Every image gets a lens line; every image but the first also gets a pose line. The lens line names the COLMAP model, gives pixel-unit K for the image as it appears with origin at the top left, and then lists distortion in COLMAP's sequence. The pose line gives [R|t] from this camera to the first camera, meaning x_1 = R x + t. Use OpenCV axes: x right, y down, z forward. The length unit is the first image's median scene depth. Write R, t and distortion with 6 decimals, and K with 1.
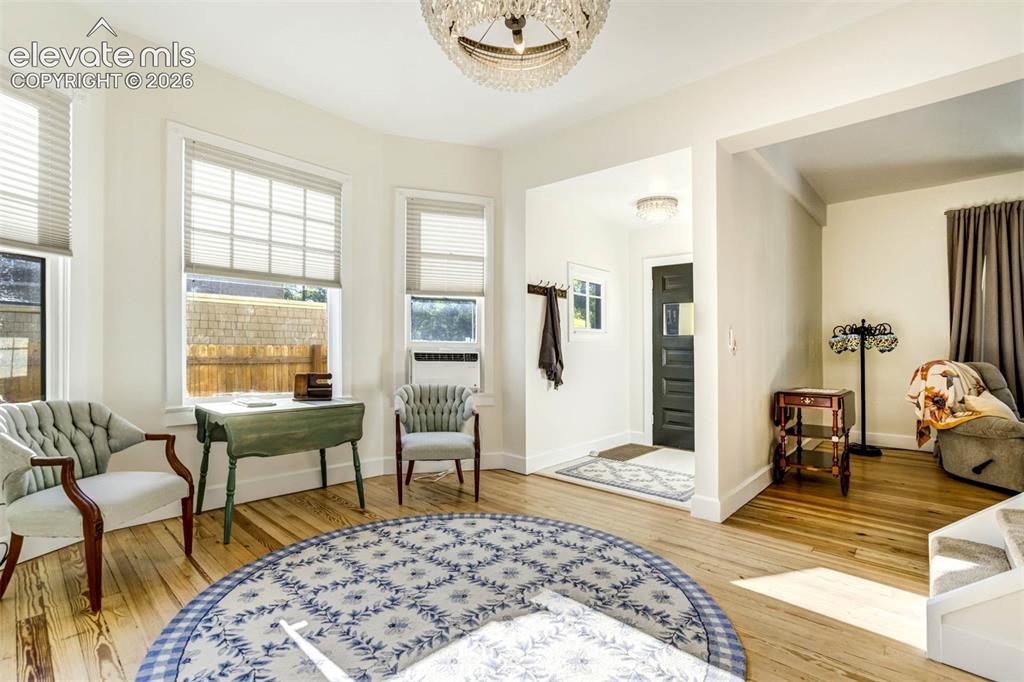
lens RADIAL K [[472.6, 0, 506.4], [0, 472.6, 338.2], [0, 0, 1]] dist [-0.027943, 0.000629]
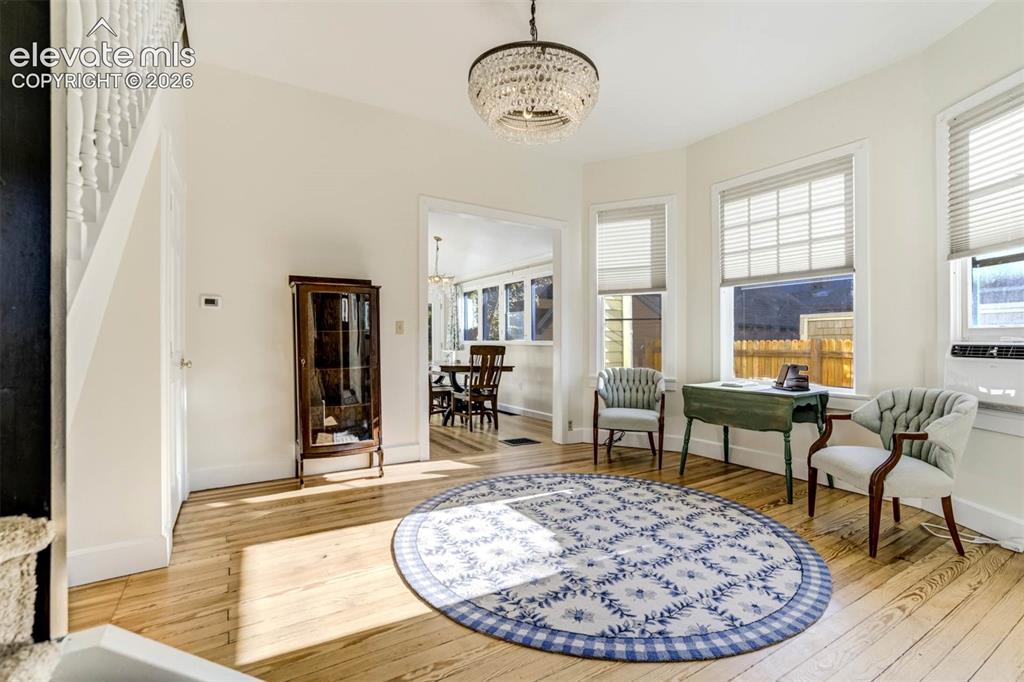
lens RADIAL K [[468.9, 0, 522.2], [0, 468.9, 342.5], [0, 0, 1]] dist [-0.017514, 0.000426]
pose [[-0.238720, -0.013428, -0.970996, 0.948321], [0.016893, 0.999696, -0.017978, 0.045842], [0.970941, -0.020694, -0.238421, 0.874467]]
